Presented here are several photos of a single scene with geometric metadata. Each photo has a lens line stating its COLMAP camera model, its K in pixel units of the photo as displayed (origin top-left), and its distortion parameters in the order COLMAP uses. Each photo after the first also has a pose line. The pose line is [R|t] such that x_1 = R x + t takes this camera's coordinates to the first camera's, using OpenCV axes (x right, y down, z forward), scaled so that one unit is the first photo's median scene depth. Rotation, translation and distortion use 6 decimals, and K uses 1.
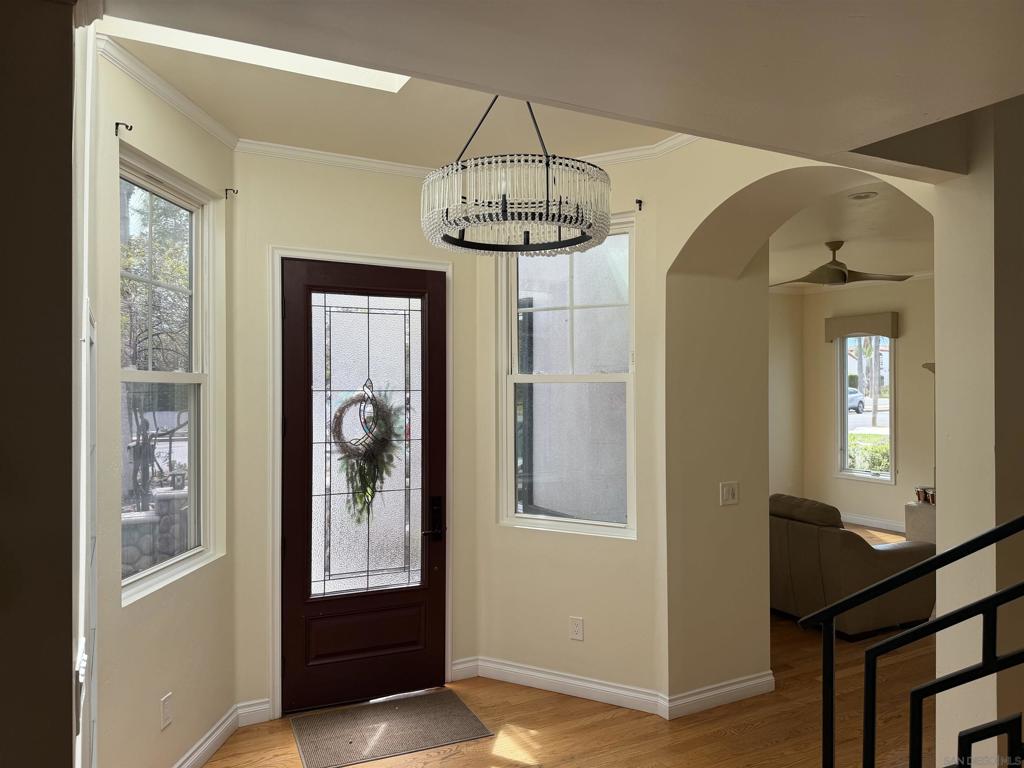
lens RADIAL K [[707.6, 0, 512.0], [0, 707.6, 384.0], [0, 0, 1]] dist [0.146620, -0.266257]
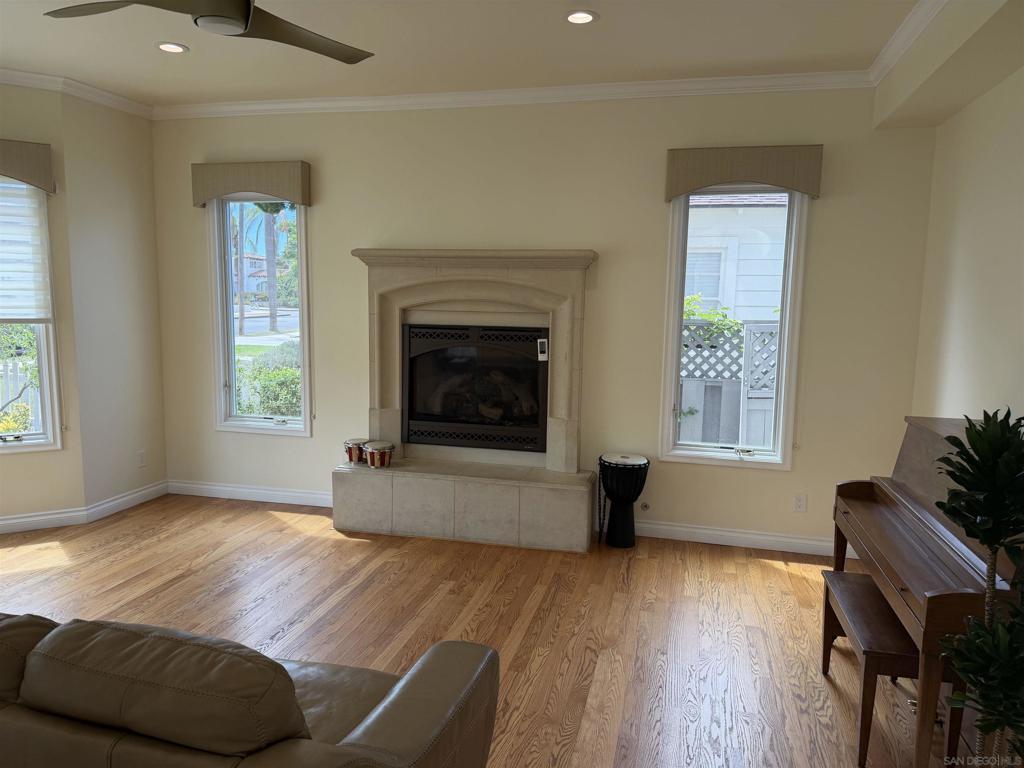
lens RADIAL K [[707.6, 0, 512.0], [0, 707.6, 384.0], [0, 0, 1]] dist [0.146620, -0.266257]
pose [[0.674426, -0.079310, 0.734070, 0.214751], [-0.015598, 0.992462, 0.121558, 0.012007], [-0.738177, -0.093432, 0.668105, 0.516651]]
